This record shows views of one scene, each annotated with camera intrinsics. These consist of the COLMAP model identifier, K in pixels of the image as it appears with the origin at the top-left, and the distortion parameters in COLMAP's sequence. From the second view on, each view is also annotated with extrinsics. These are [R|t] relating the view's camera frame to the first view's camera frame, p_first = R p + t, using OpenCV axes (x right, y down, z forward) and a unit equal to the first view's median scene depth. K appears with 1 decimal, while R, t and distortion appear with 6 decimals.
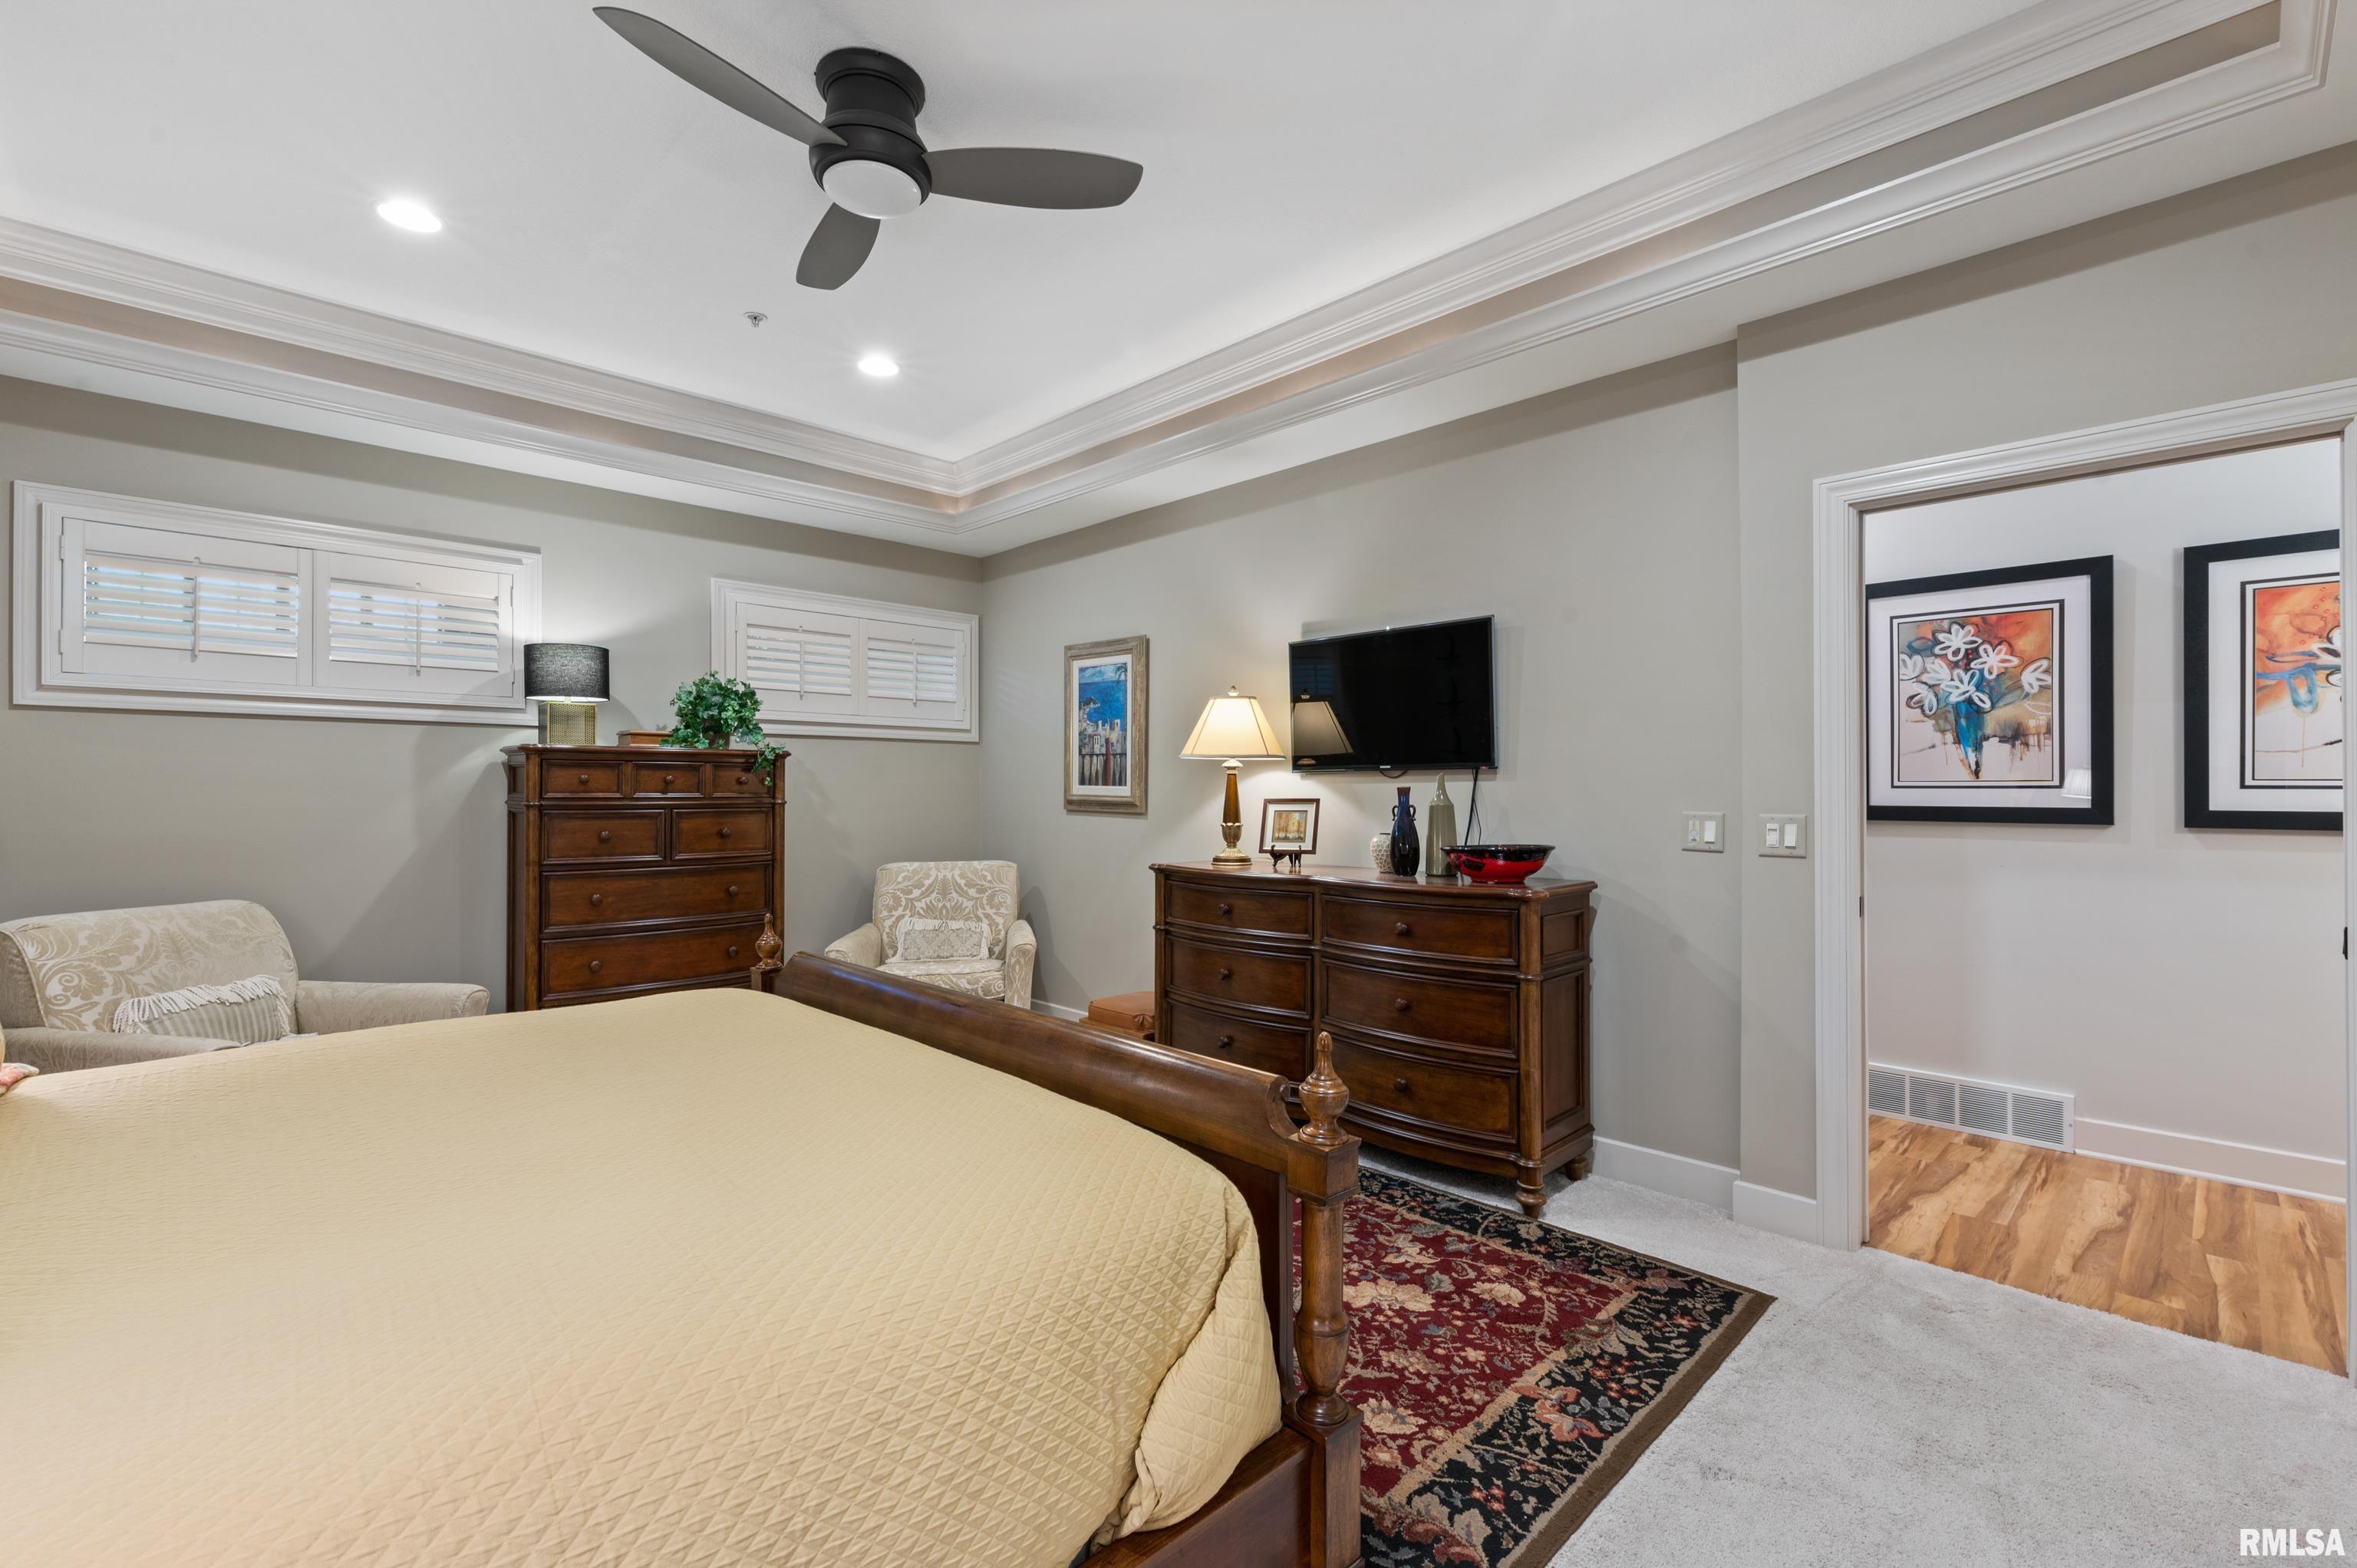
lens RADIAL K [[1015.4, 0, 1176.6], [0, 1015.4, 788.2], [0, 0, 1]] dist [-0.002496, -0.000454]
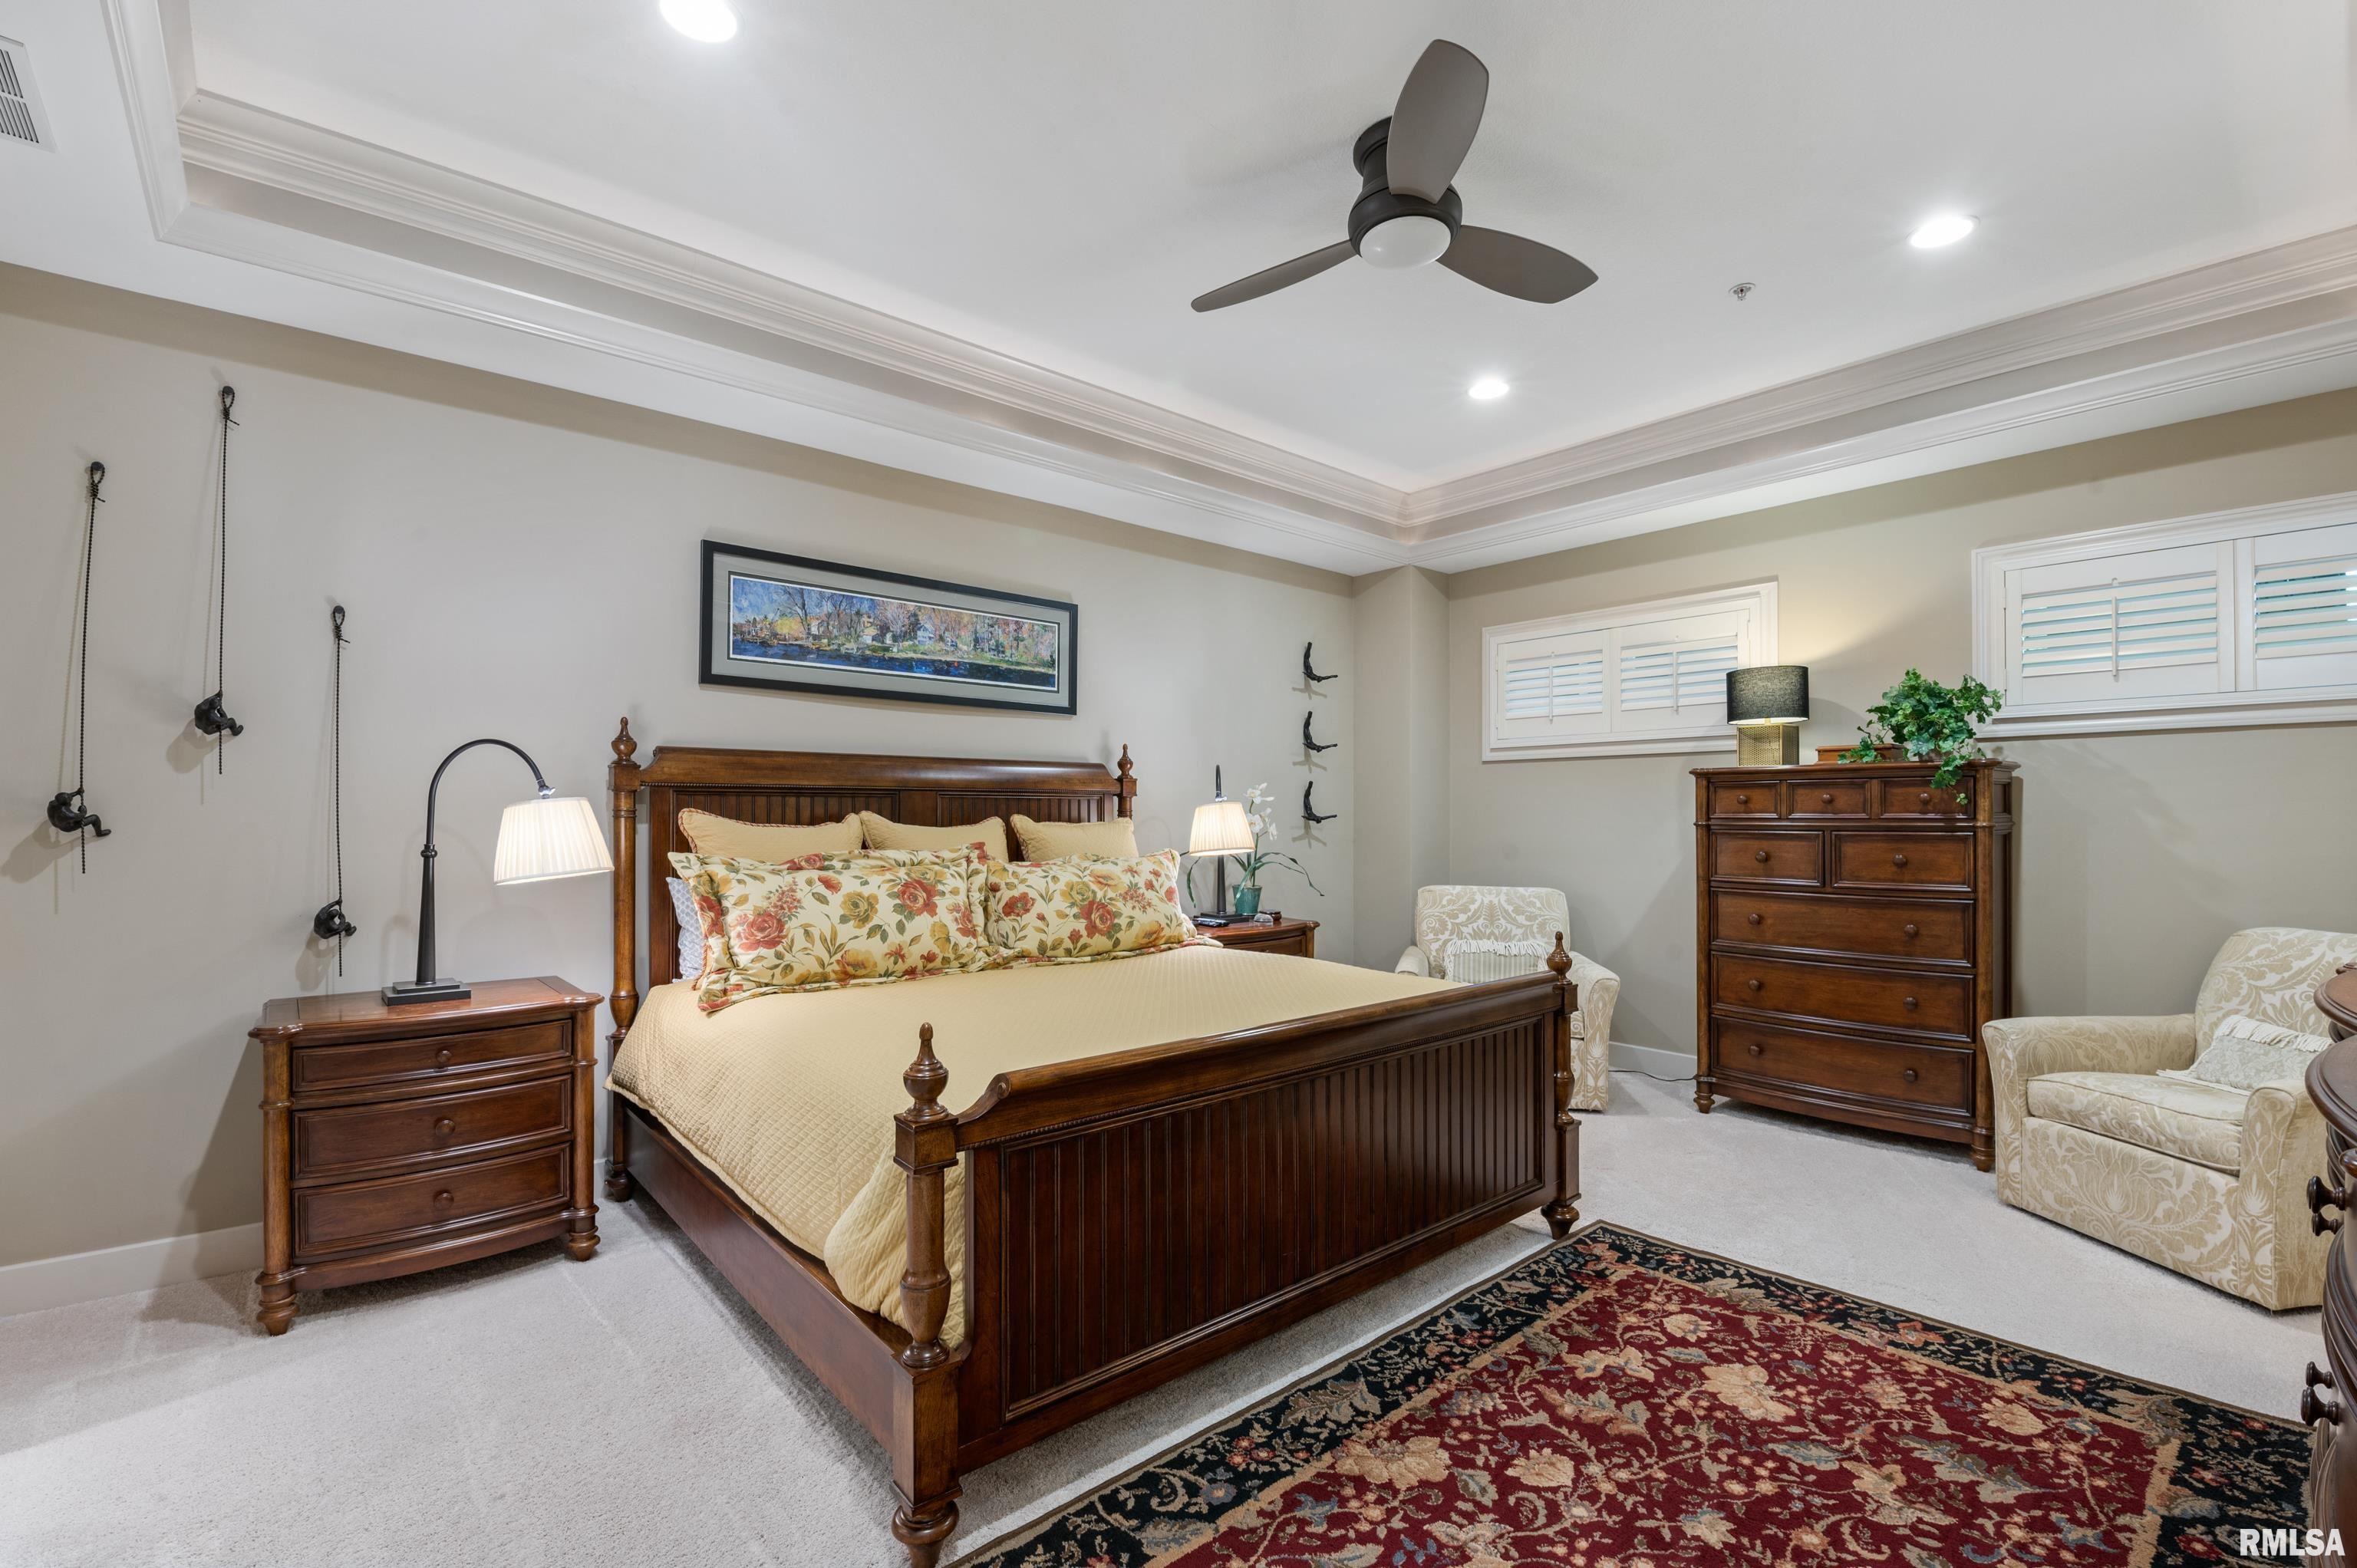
lens RADIAL K [[1015.4, 0, 1192.3], [0, 1015.4, 798.6], [0, 0, 1]] dist [-0.002496, -0.000454]
pose [[-0.058622, -0.013273, -0.998192, 0.562995], [0.006628, 0.999884, -0.013685, 0.000000], [0.998258, -0.007418, -0.058527, 0.604222]]
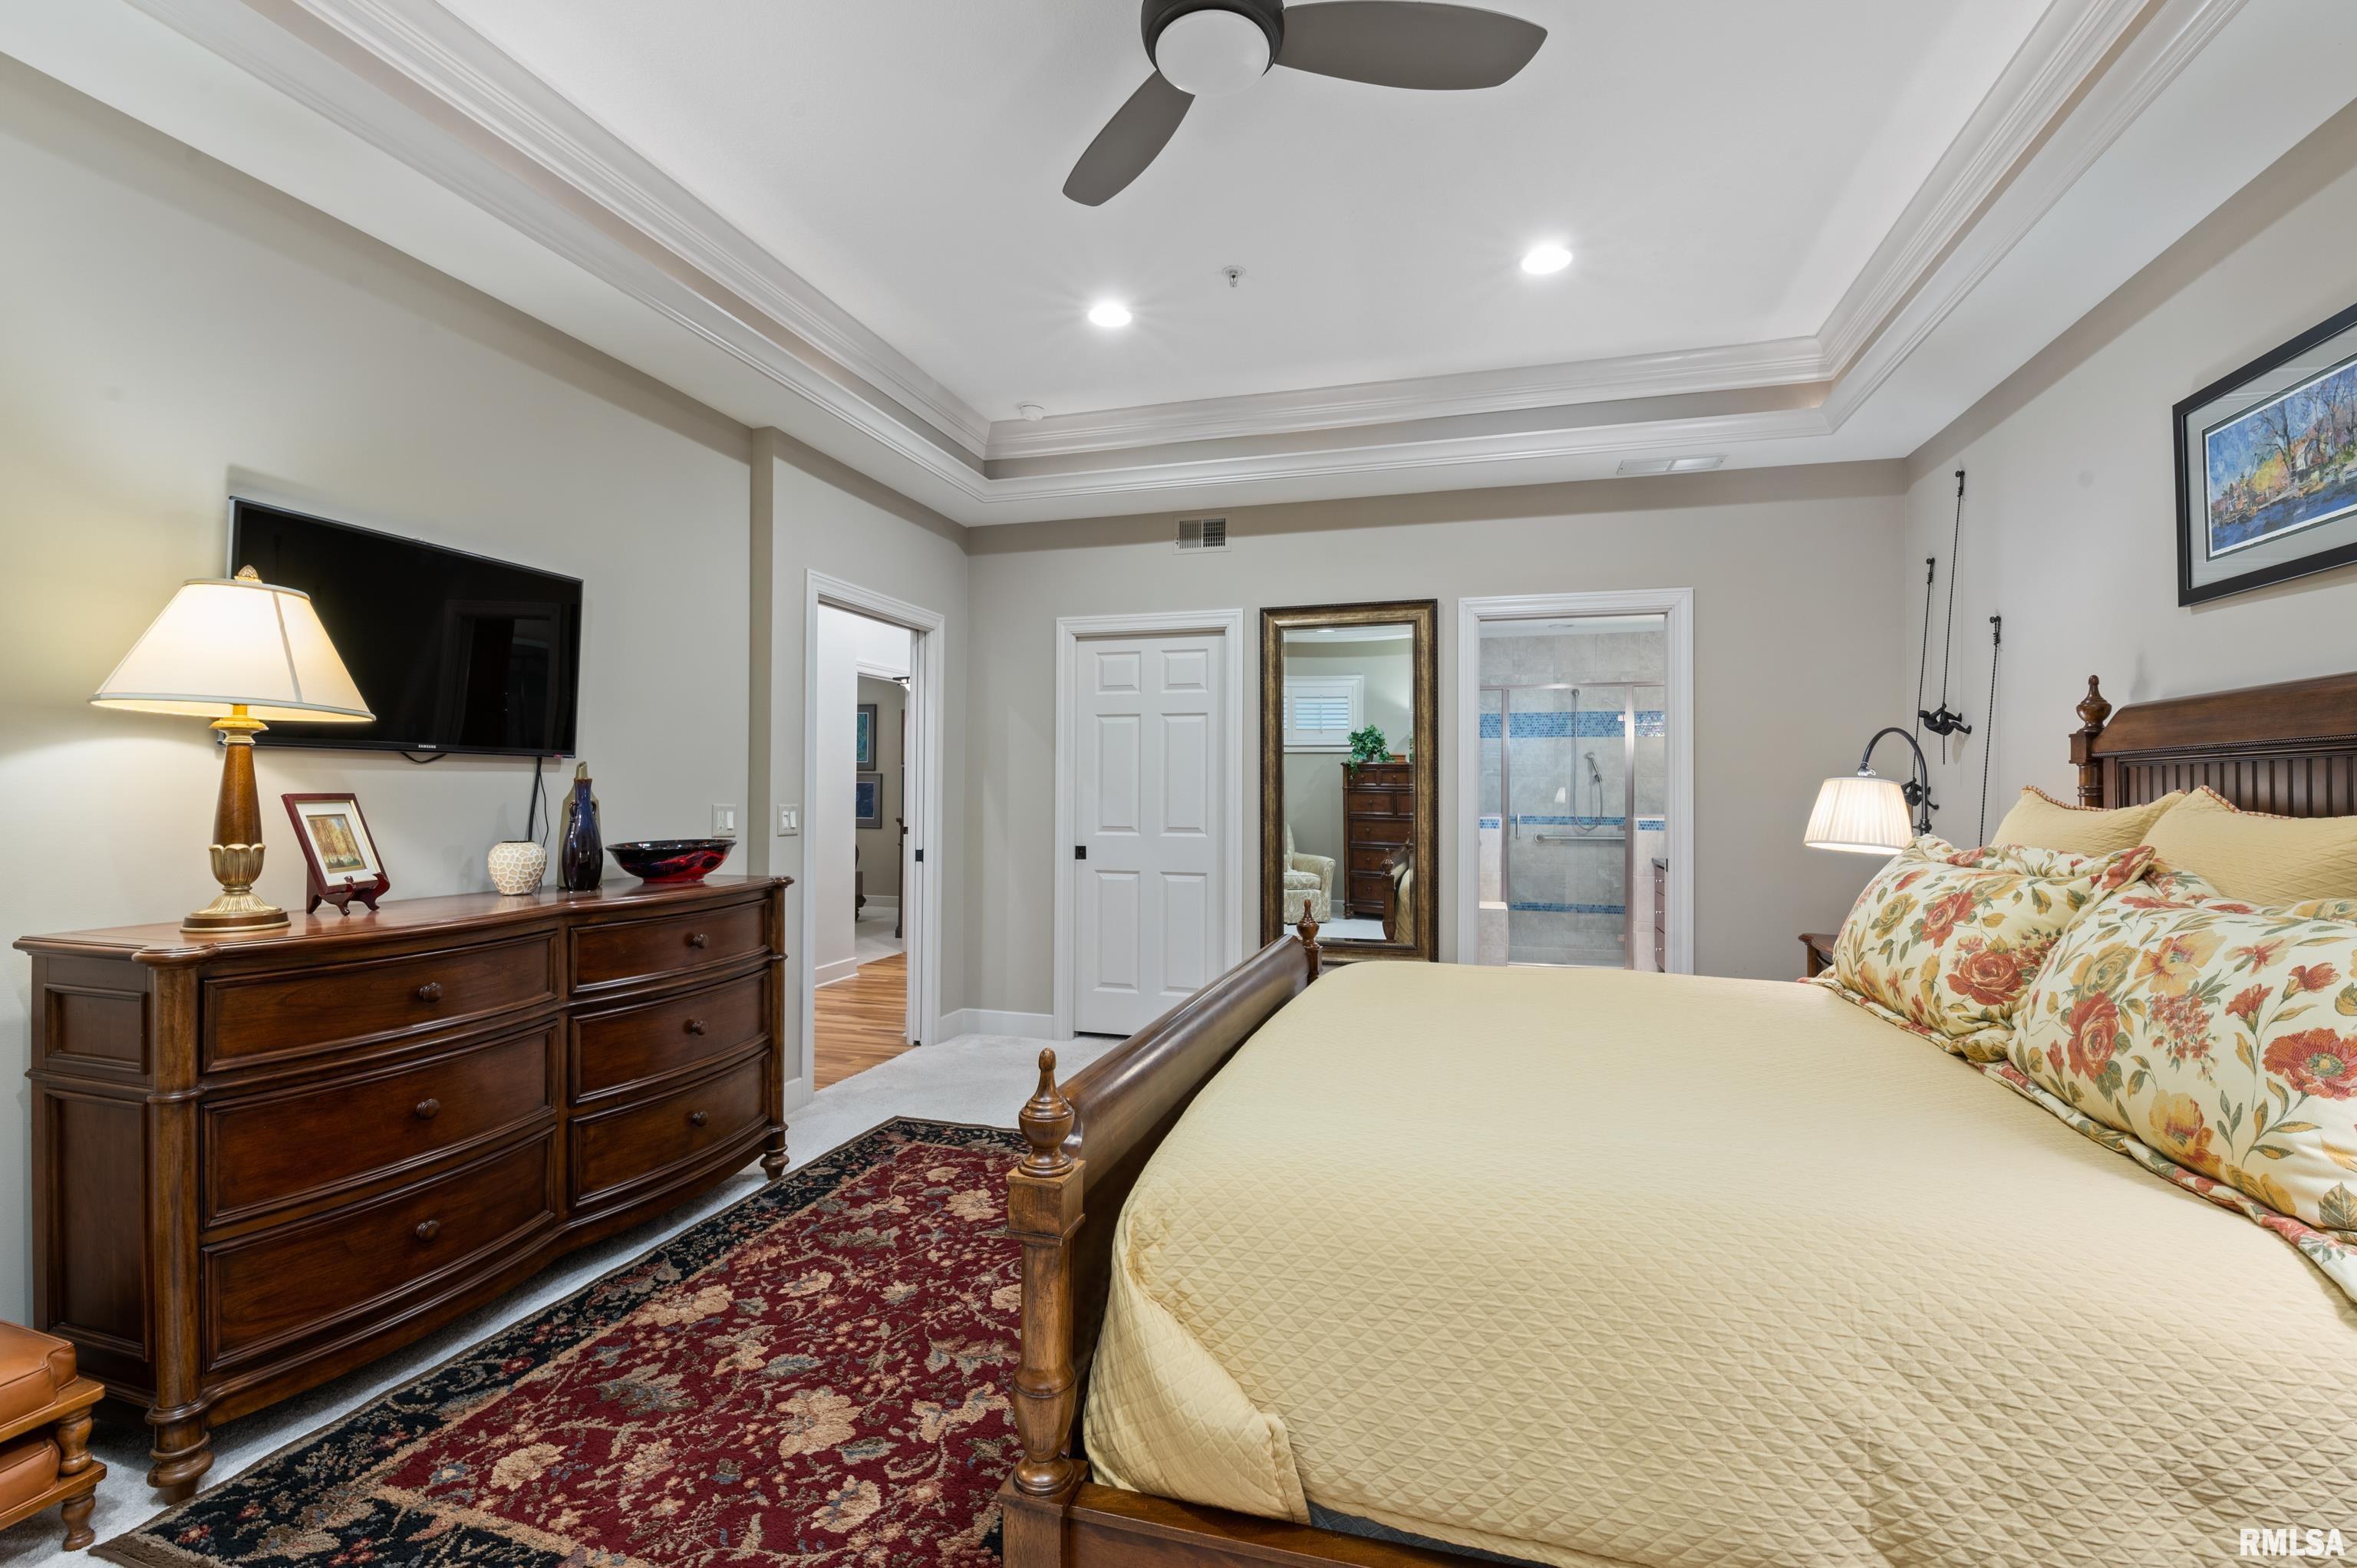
lens RADIAL K [[1015.4, 0, 1195.7], [0, 1015.4, 777.8], [0, 0, 1]] dist [-0.002496, -0.000454]
pose [[-0.500194, 0.010232, 0.865853, -0.723437], [-0.009968, 0.999796, -0.017573, 0.007726], [-0.865856, -0.017421, -0.499990, 1.023340]]
